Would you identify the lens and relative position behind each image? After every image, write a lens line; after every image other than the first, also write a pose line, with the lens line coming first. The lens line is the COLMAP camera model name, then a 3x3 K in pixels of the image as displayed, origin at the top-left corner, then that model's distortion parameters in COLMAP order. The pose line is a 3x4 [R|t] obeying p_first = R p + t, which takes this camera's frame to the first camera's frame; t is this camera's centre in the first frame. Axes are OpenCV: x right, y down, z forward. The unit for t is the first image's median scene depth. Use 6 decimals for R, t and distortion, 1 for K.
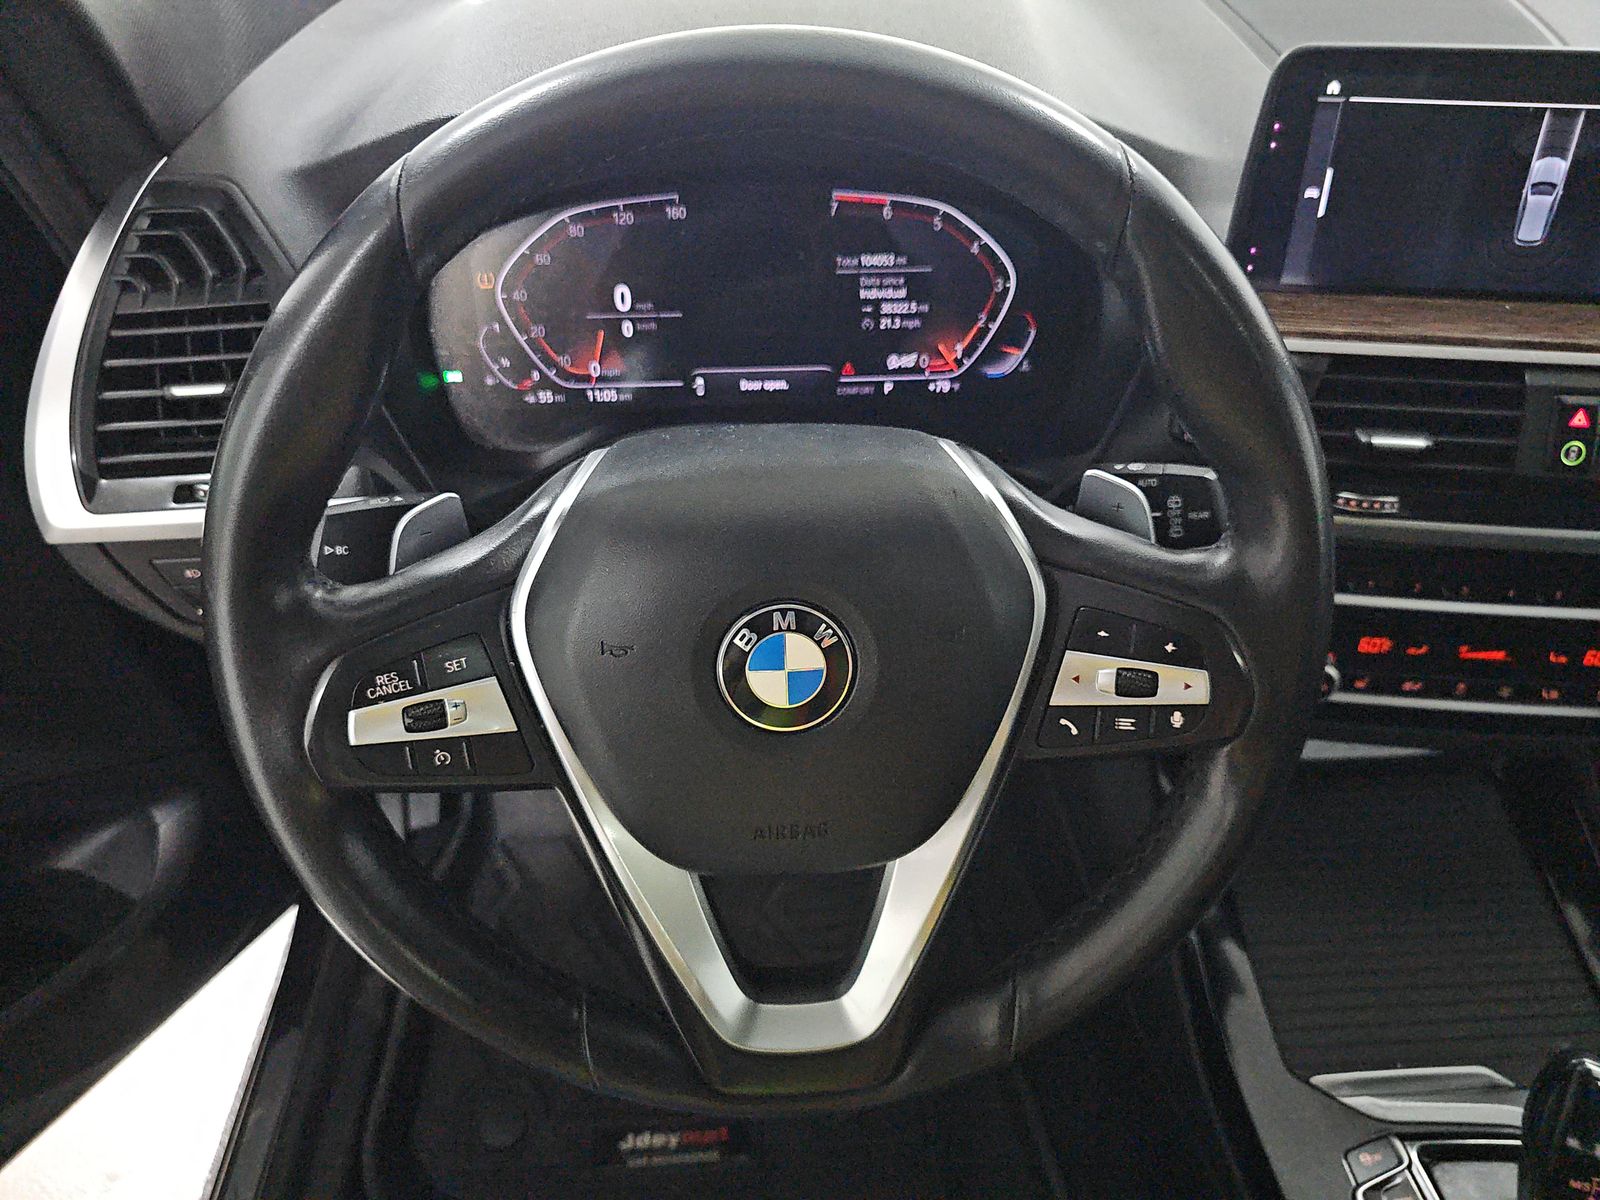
lens RADIAL K [[1065.5, 0, 808.7], [0, 1065.5, 611.2], [0, 0, 1]] dist [0.004577, -0.019706]
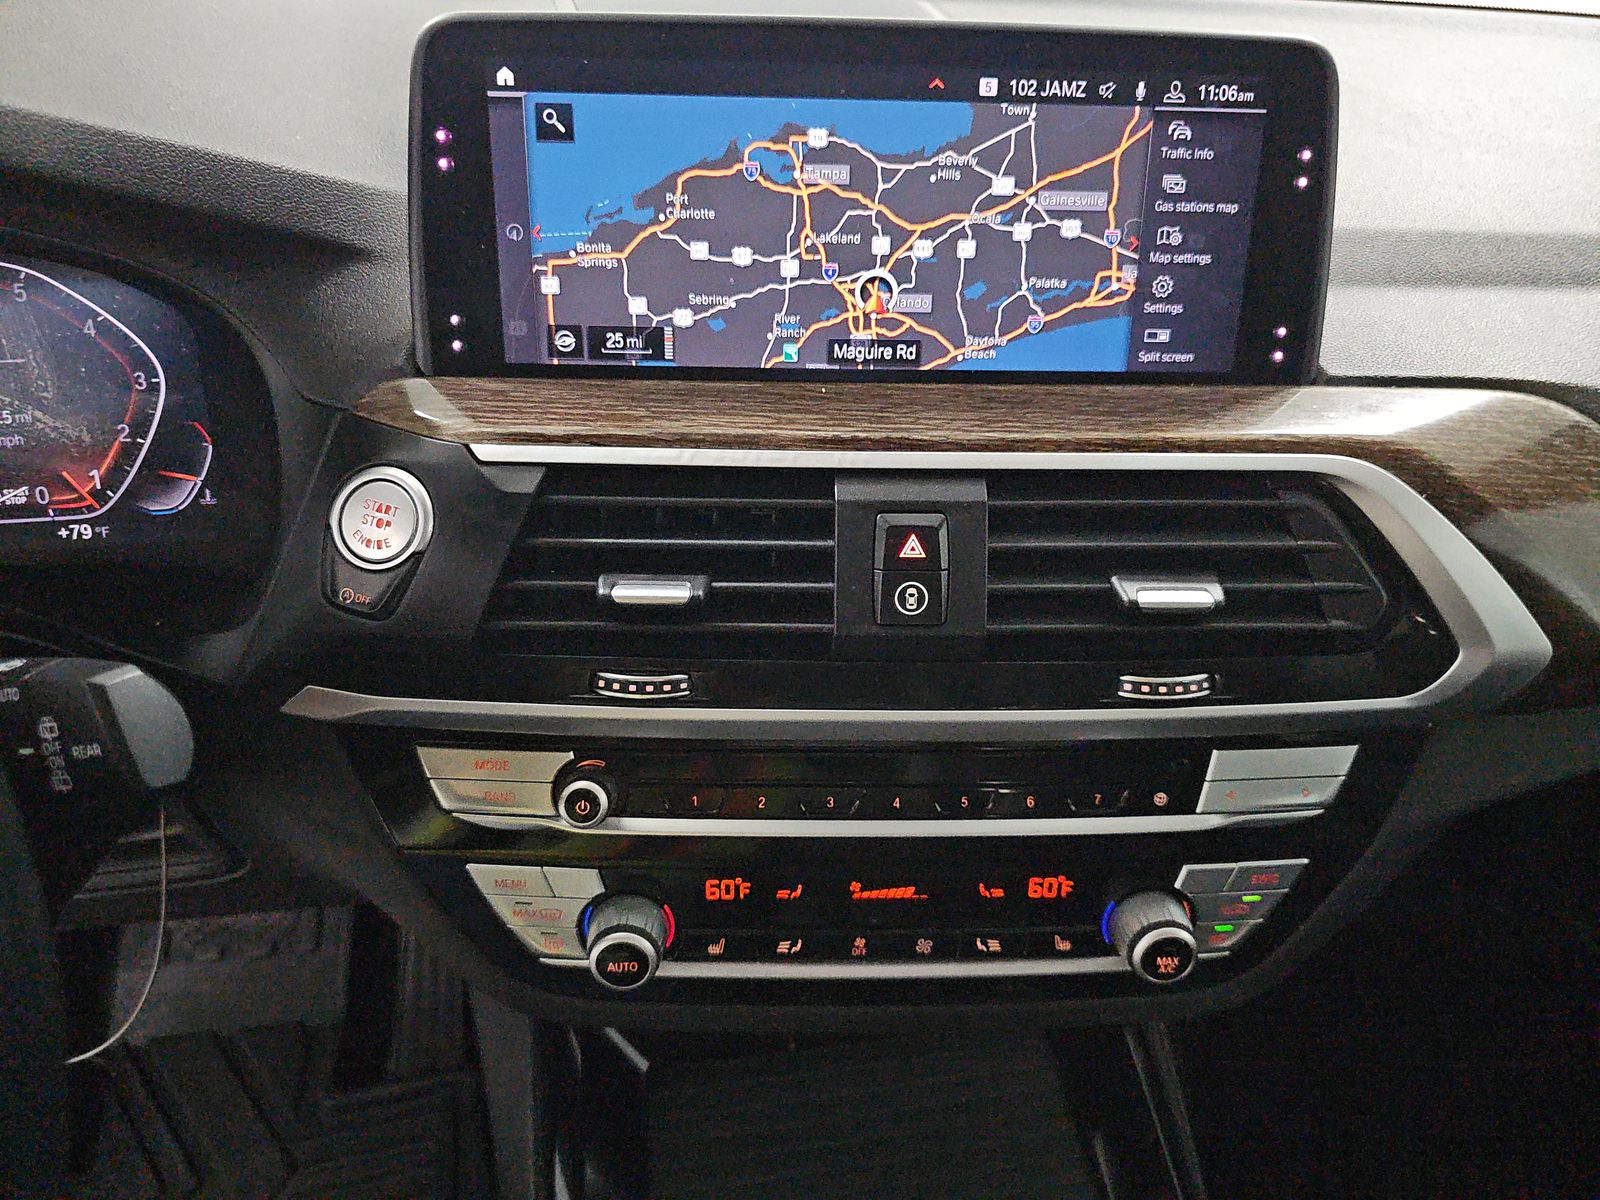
lens RADIAL K [[1065.5, 0, 801.8], [0, 1065.5, 612.3], [0, 0, 1]] dist [0.004577, -0.019706]
pose [[0.992860, -0.042457, 0.111478, 0.515375], [0.056246, 0.990735, -0.123616, -0.055362], [-0.105197, 0.129003, 0.986049, 0.314929]]
